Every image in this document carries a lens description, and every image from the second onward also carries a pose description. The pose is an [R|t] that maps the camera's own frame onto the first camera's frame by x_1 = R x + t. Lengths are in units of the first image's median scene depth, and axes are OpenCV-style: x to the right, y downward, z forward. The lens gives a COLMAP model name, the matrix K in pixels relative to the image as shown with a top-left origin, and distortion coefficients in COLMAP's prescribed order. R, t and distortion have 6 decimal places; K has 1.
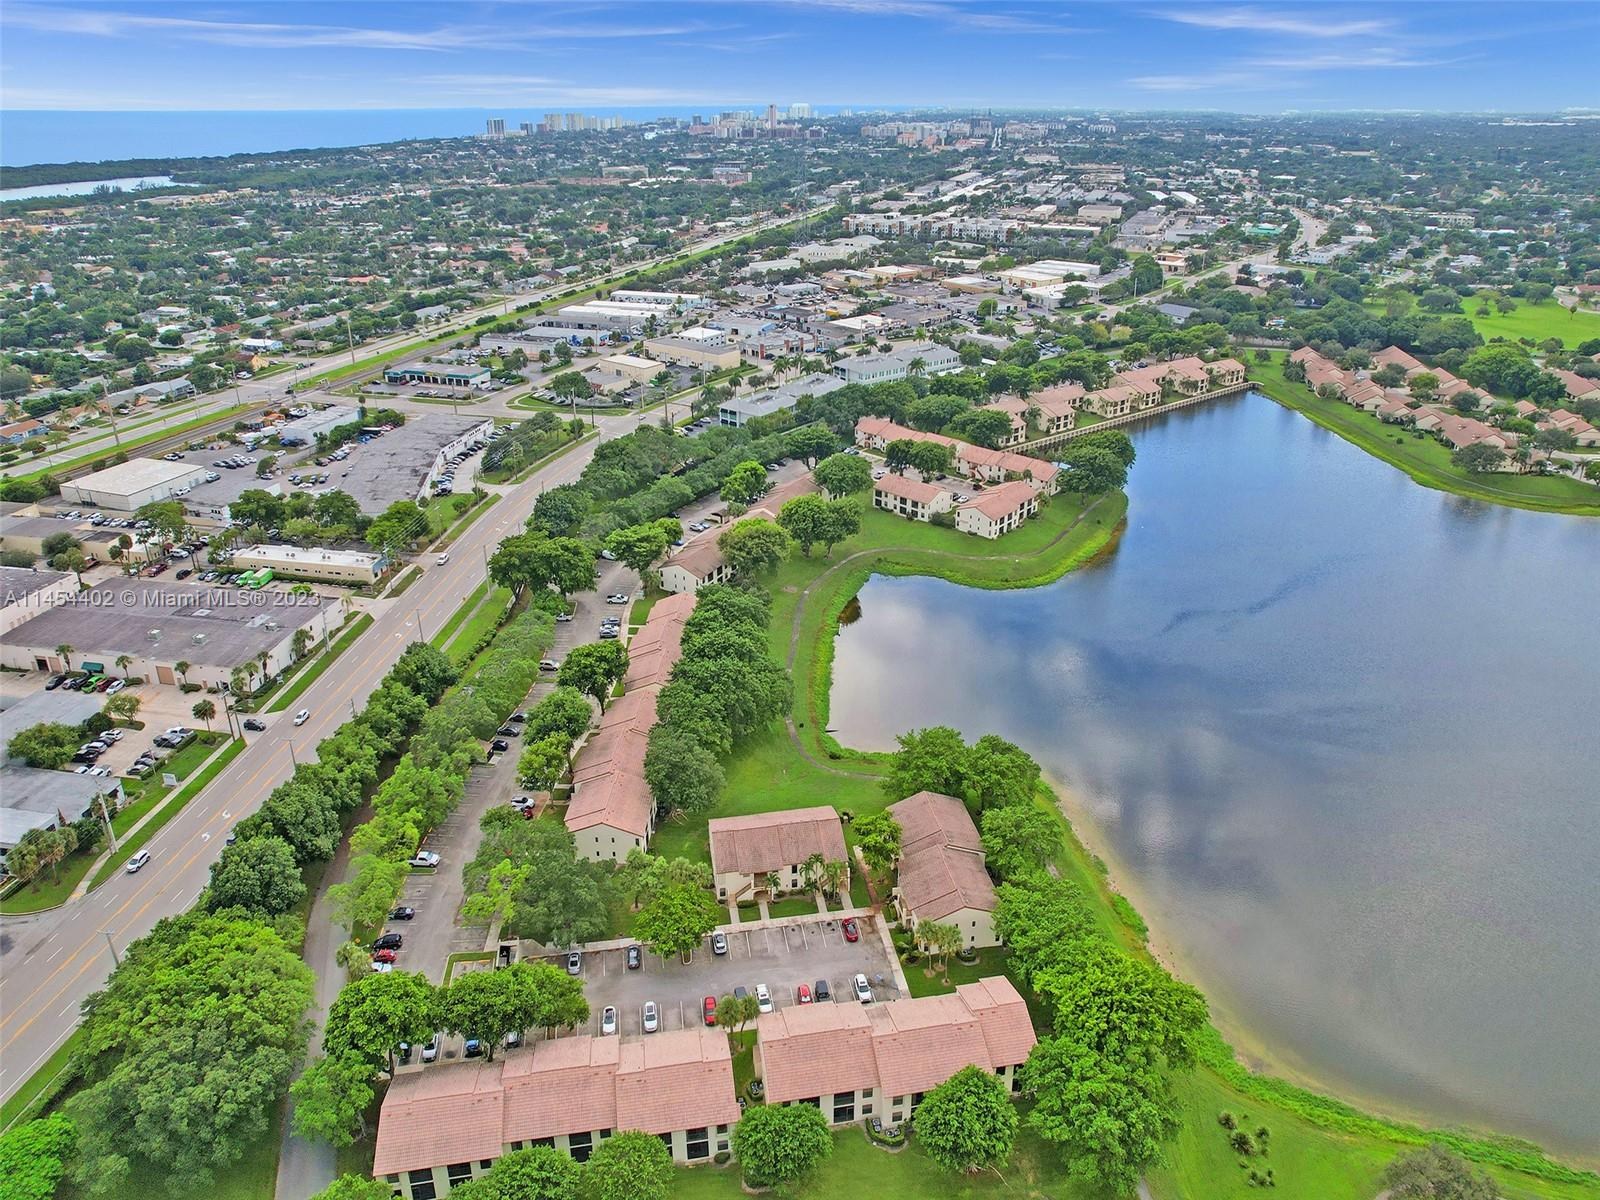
lens RADIAL K [[1039.8, 0, 807.2], [0, 1039.8, 546.8], [0, 0, 1]] dist [-0.071528, 0.053746]
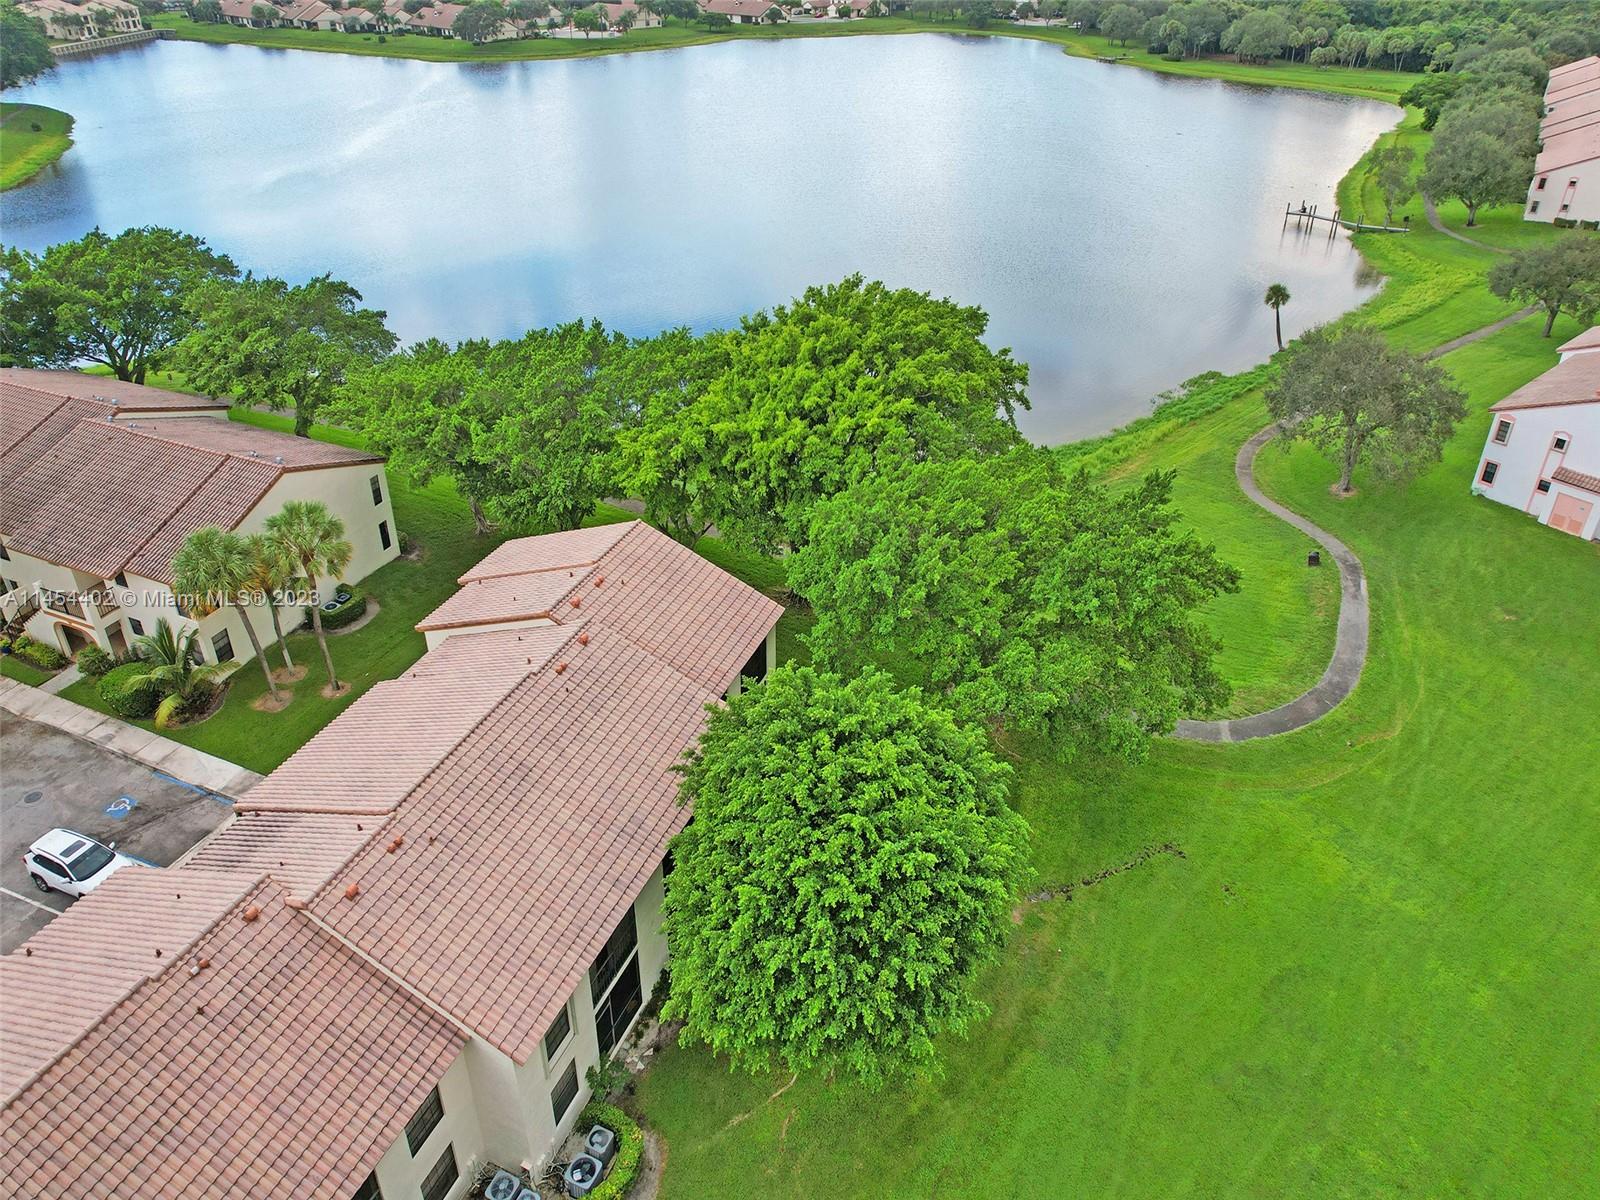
lens RADIAL K [[1030.2, 0, 798.6], [0, 1030.2, 485.9], [0, 0, 1]] dist [-0.069493, 0.074428]
pose [[0.532057, -0.400866, 0.745803, -0.001416], [0.322382, 0.910390, 0.259343, 0.161330], [-0.782934, 0.102448, 0.613612, 0.334522]]
